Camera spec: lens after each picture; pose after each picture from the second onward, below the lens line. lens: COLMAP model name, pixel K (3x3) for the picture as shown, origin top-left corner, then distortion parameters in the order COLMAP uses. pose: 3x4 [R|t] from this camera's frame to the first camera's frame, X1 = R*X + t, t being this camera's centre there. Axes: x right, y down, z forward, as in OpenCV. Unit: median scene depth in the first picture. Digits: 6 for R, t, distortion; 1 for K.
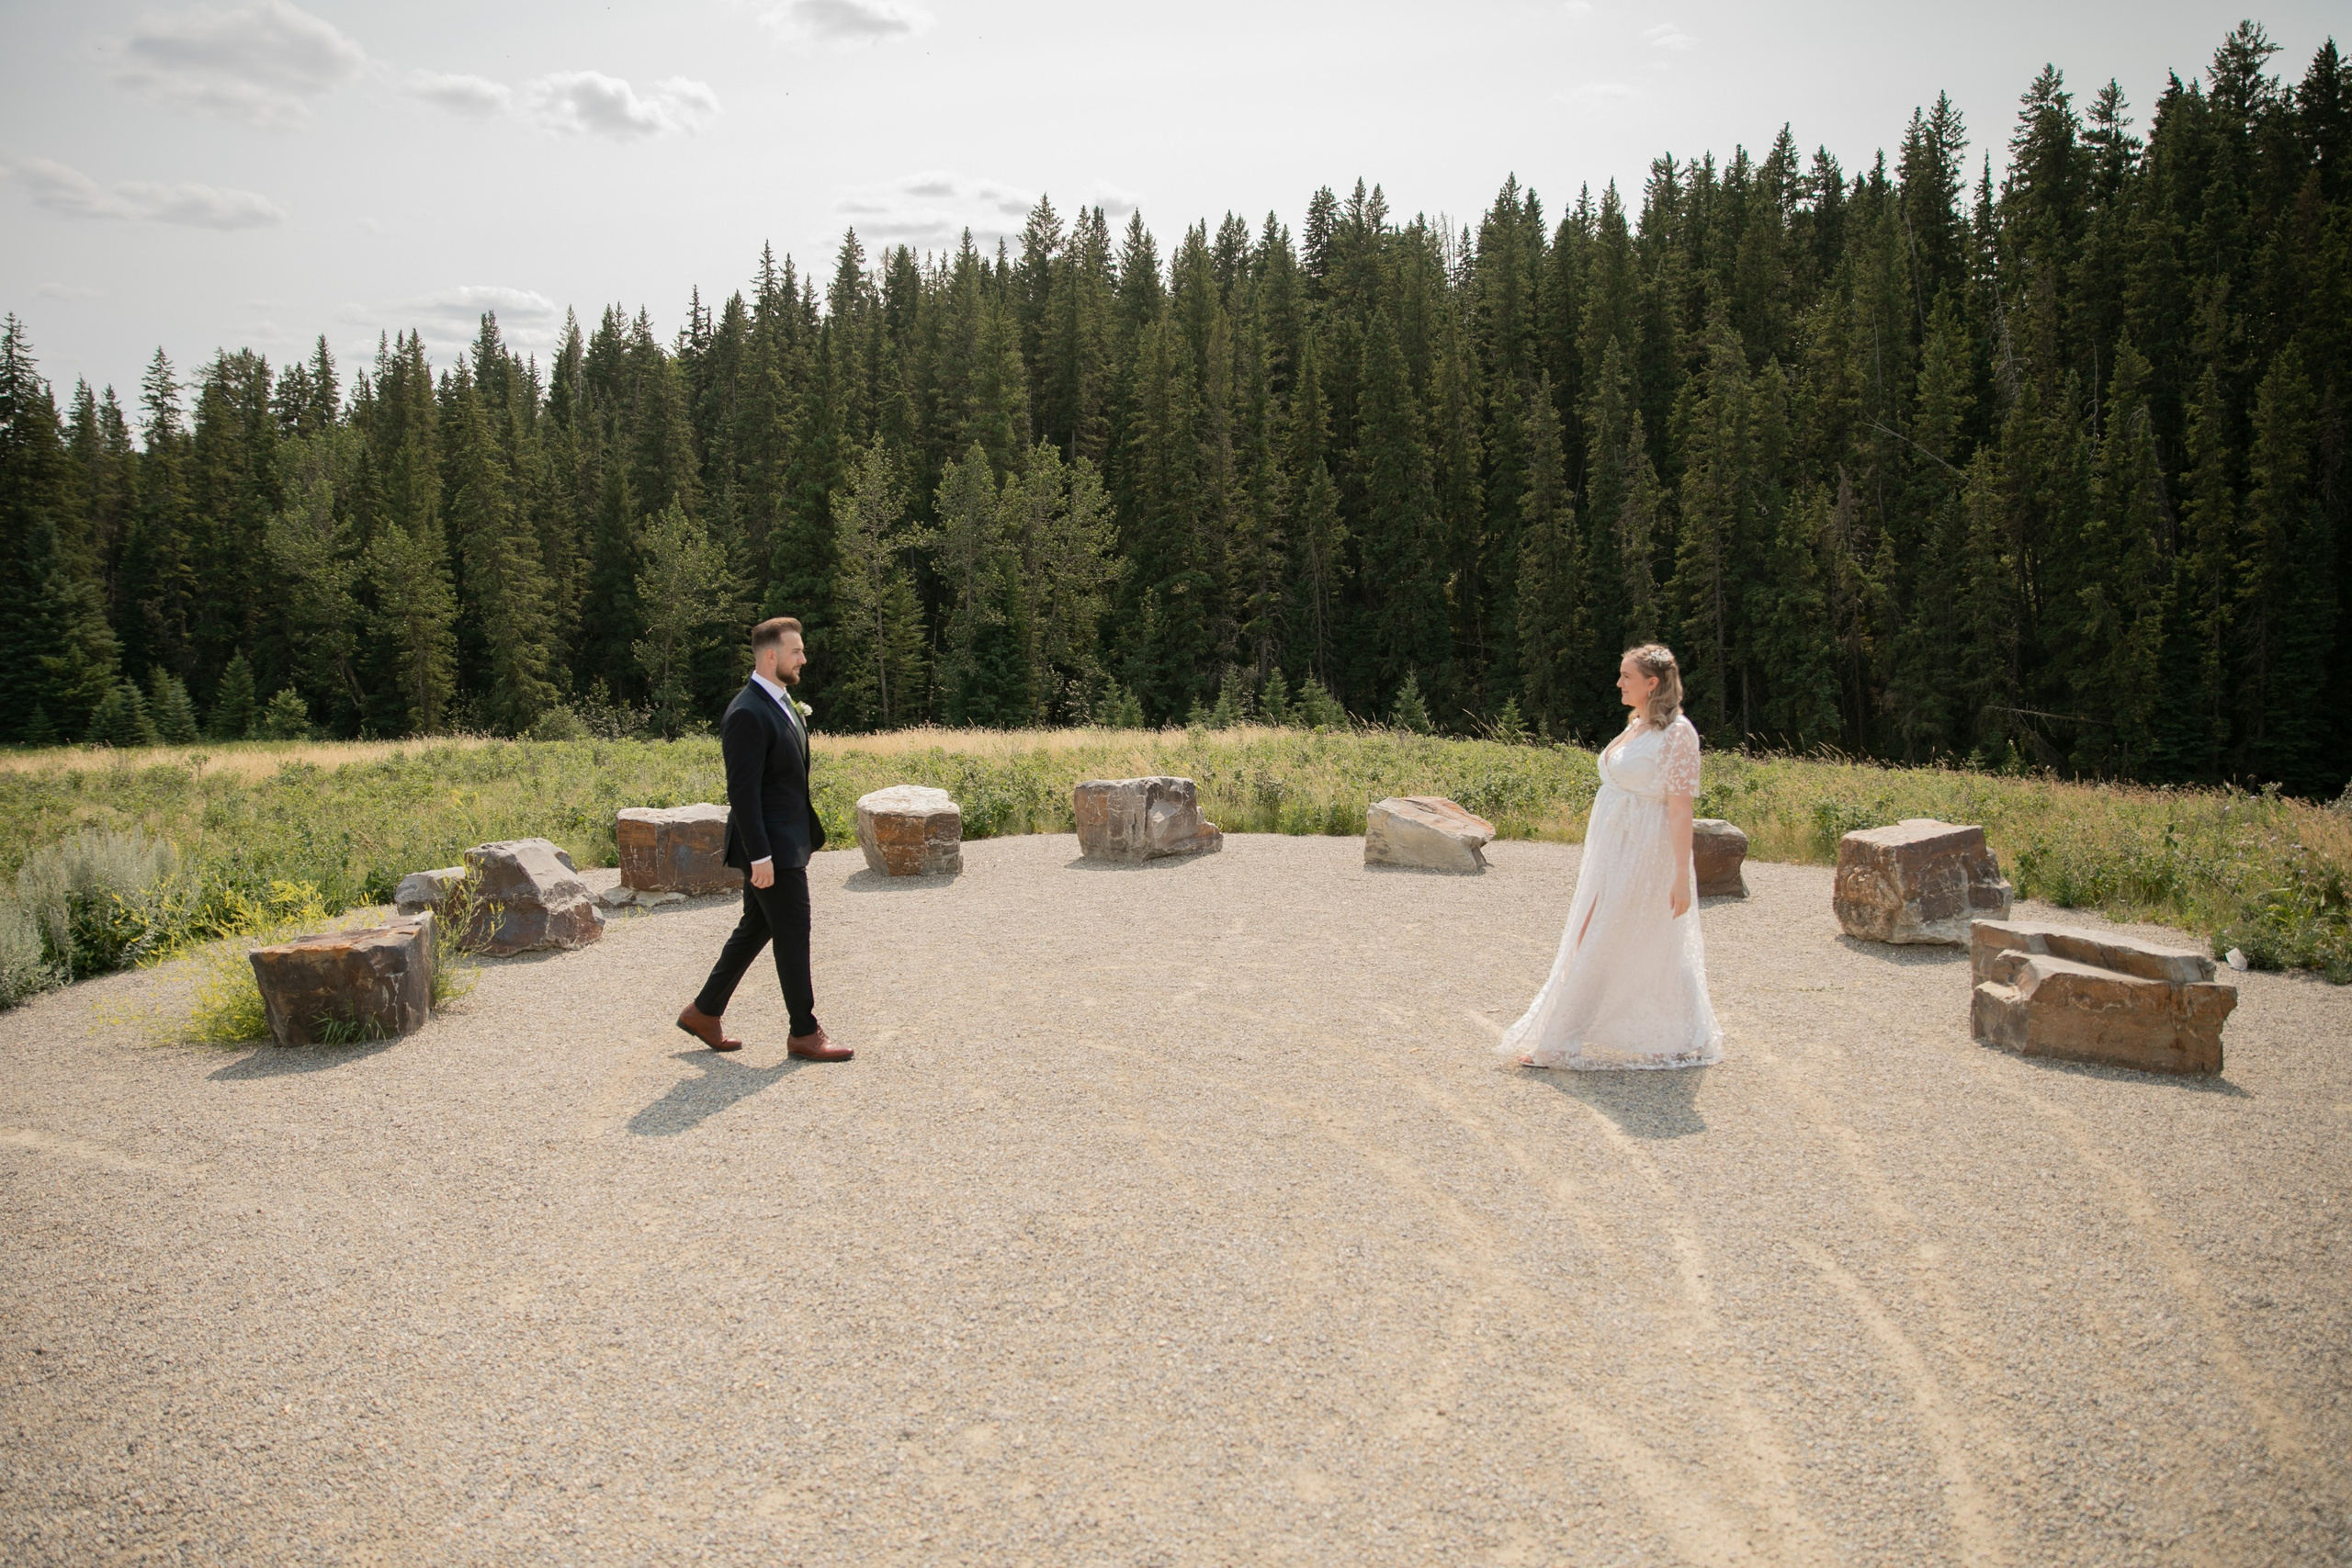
lens RADIAL K [[1708.3, 0, 1151.6], [0, 1708.3, 774.3], [0, 0, 1]] dist [-0.089617, 0.082389]
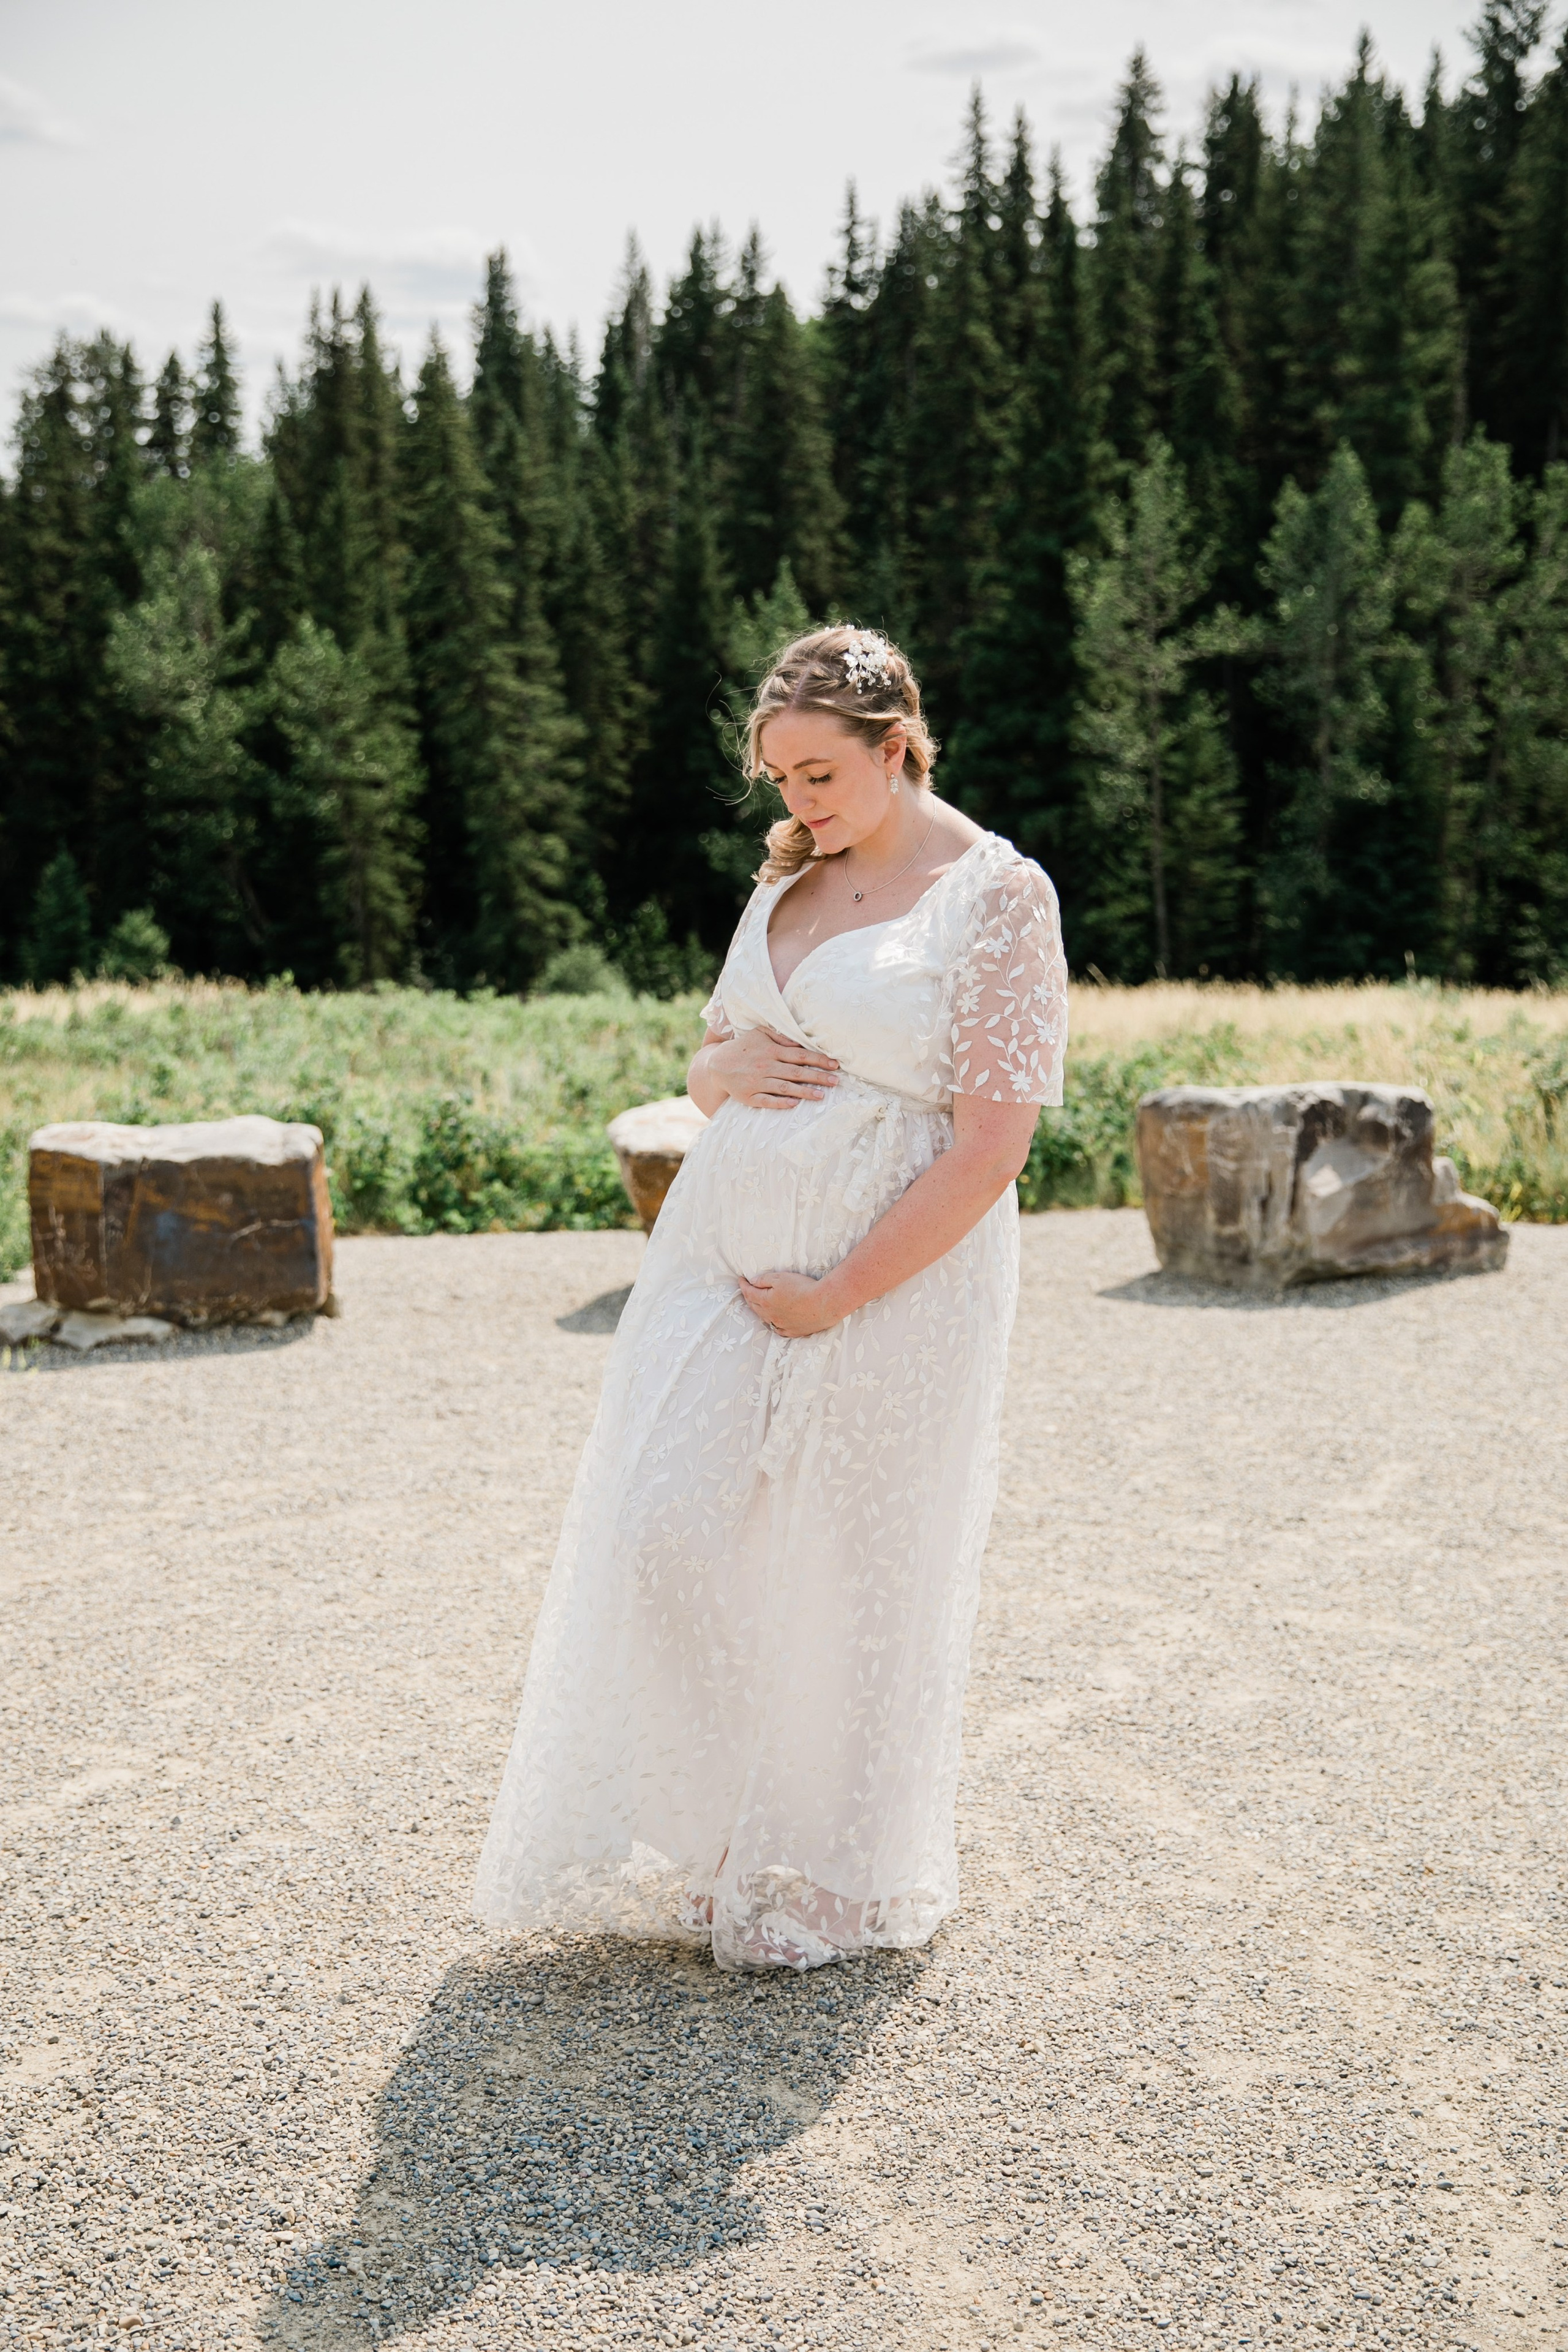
lens RADIAL K [[2993.4, 0, 784.0], [0, 2993.4, 1176.0], [0, 0, 1]] dist [0.077934, 0.107377]
pose [[0.951448, 0.032592, -0.306080, 0.022310], [-0.023191, 0.999142, 0.034300, 0.000446], [0.306935, -0.025537, 0.951388, 0.061356]]
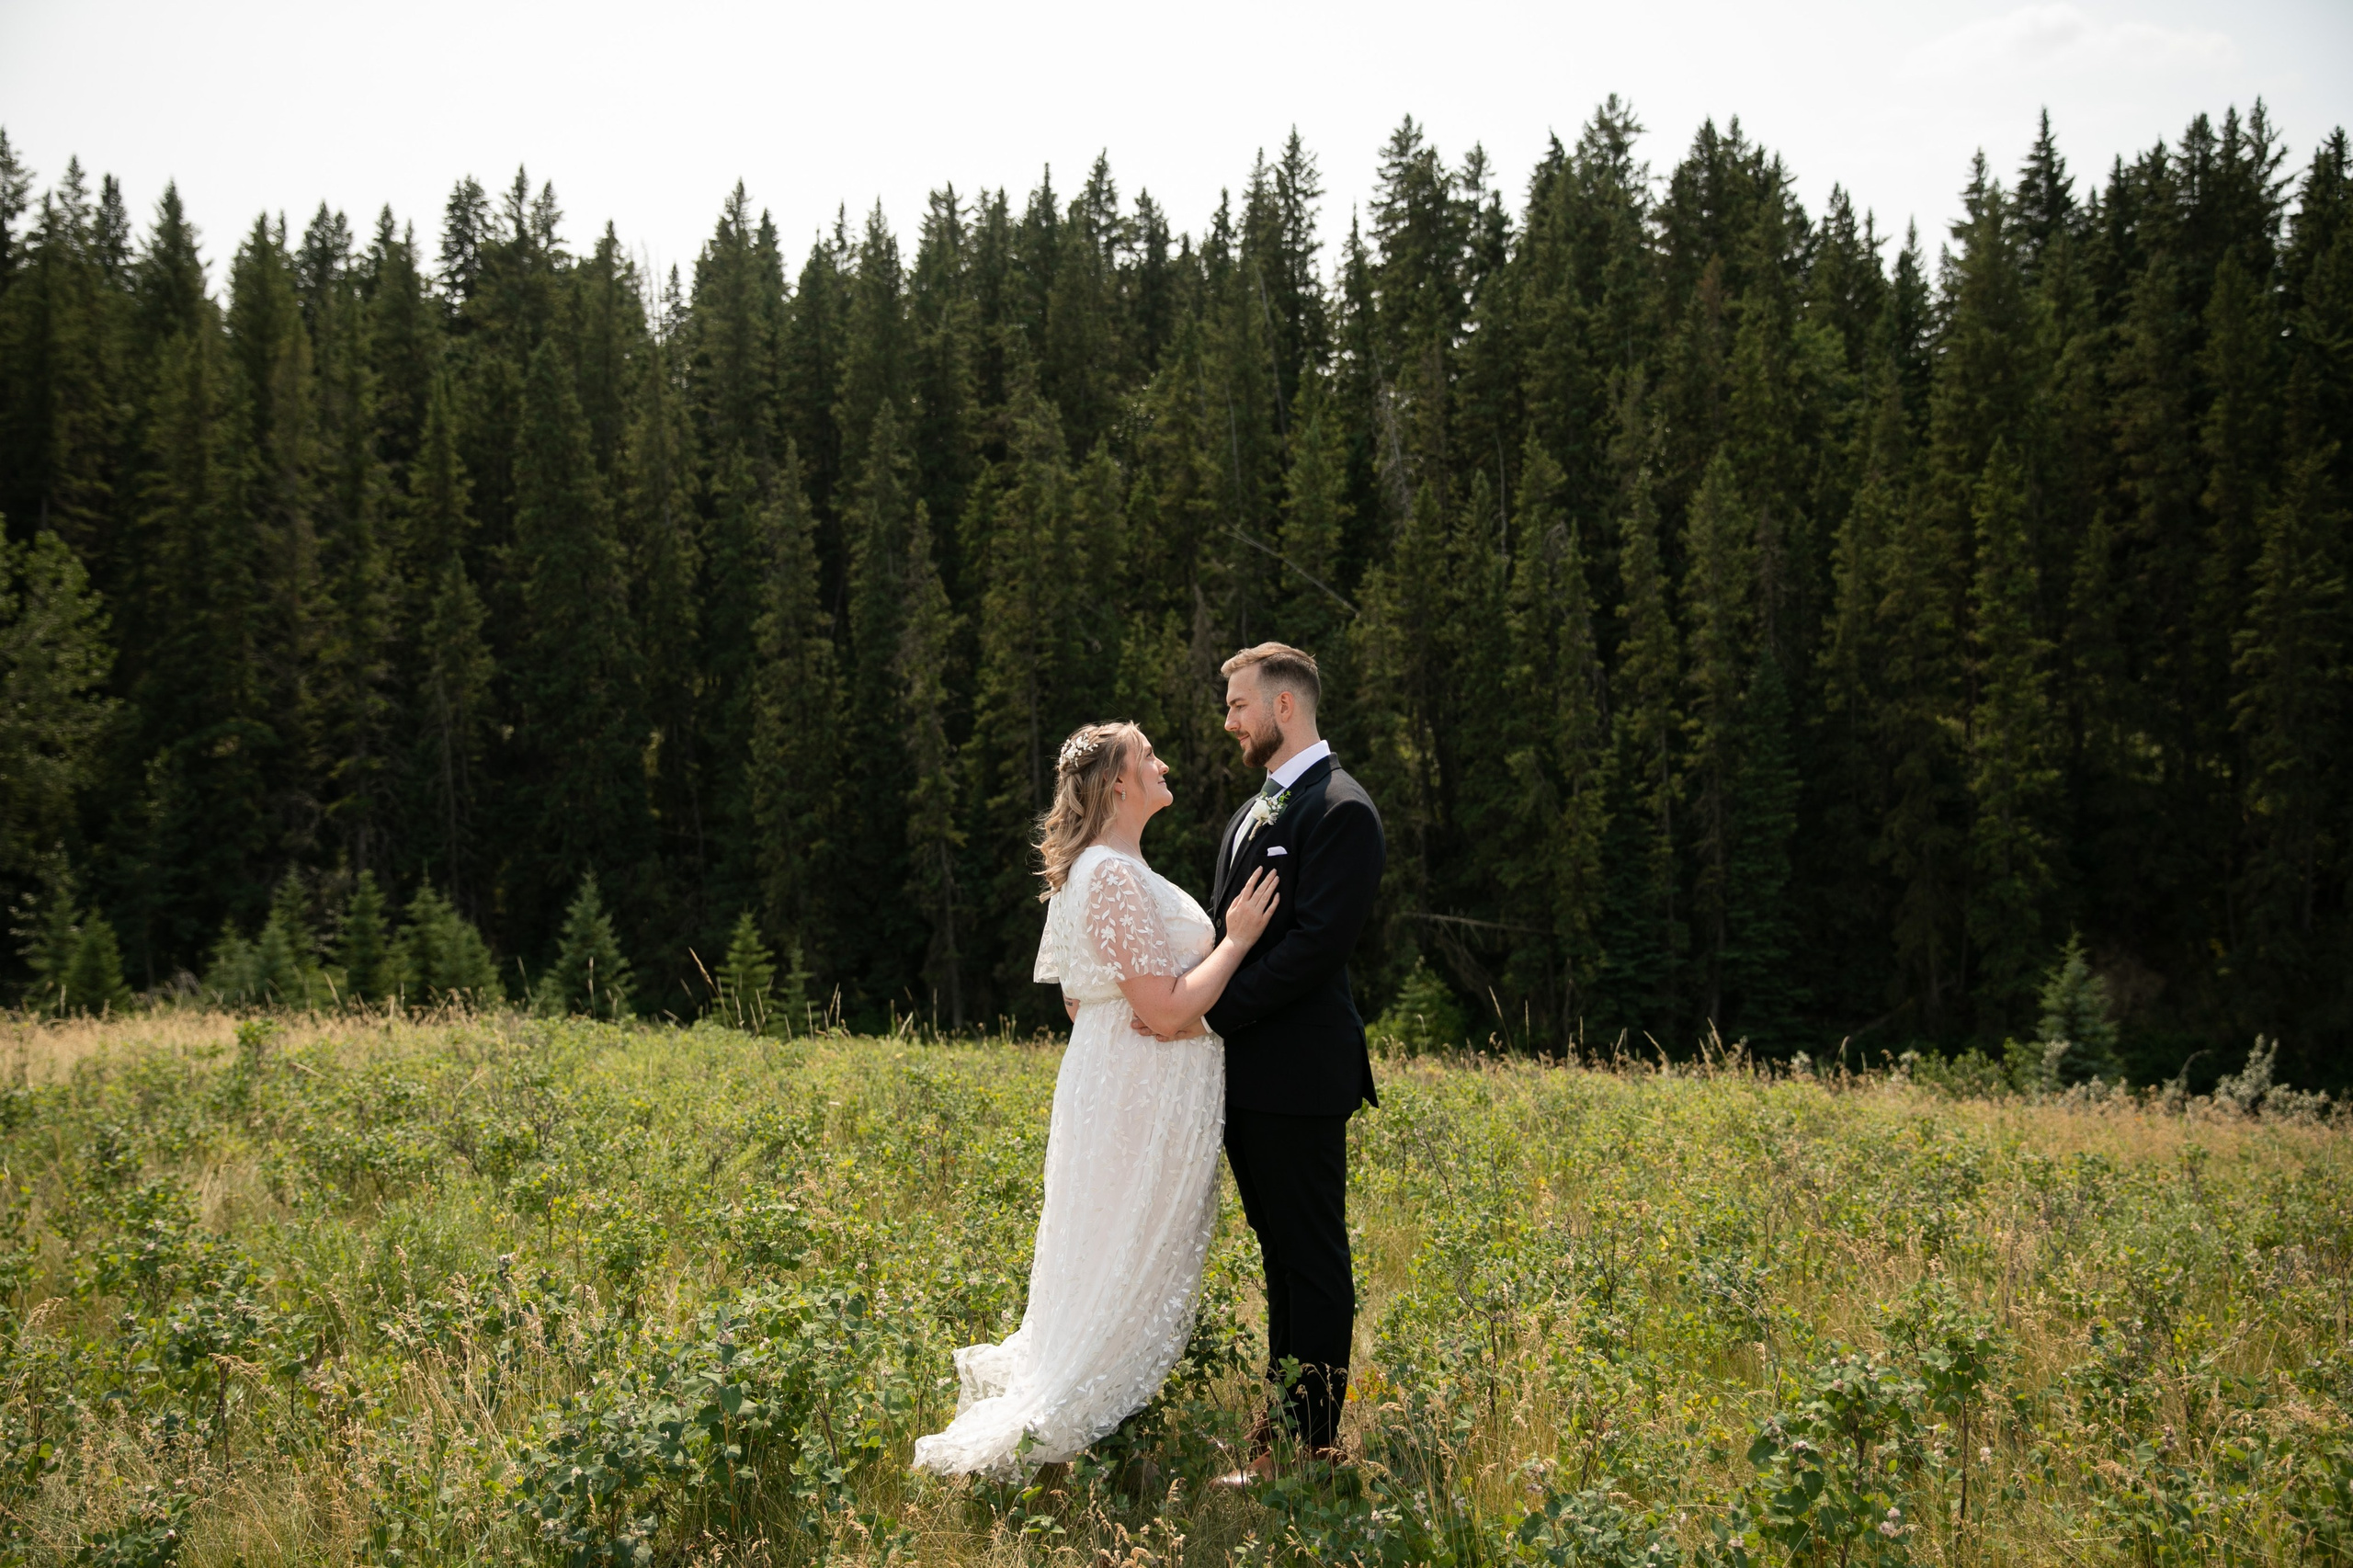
lens RADIAL K [[2072.6, 0, 1177.7], [0, 2072.6, 772.9], [0, 0, 1]] dist [-0.063160, 0.100165]
pose [[0.913897, 0.009986, 0.405824, 0.033293], [0.034520, 0.994165, -0.102202, -0.009830], [-0.404476, 0.107411, 0.908219, 0.171085]]
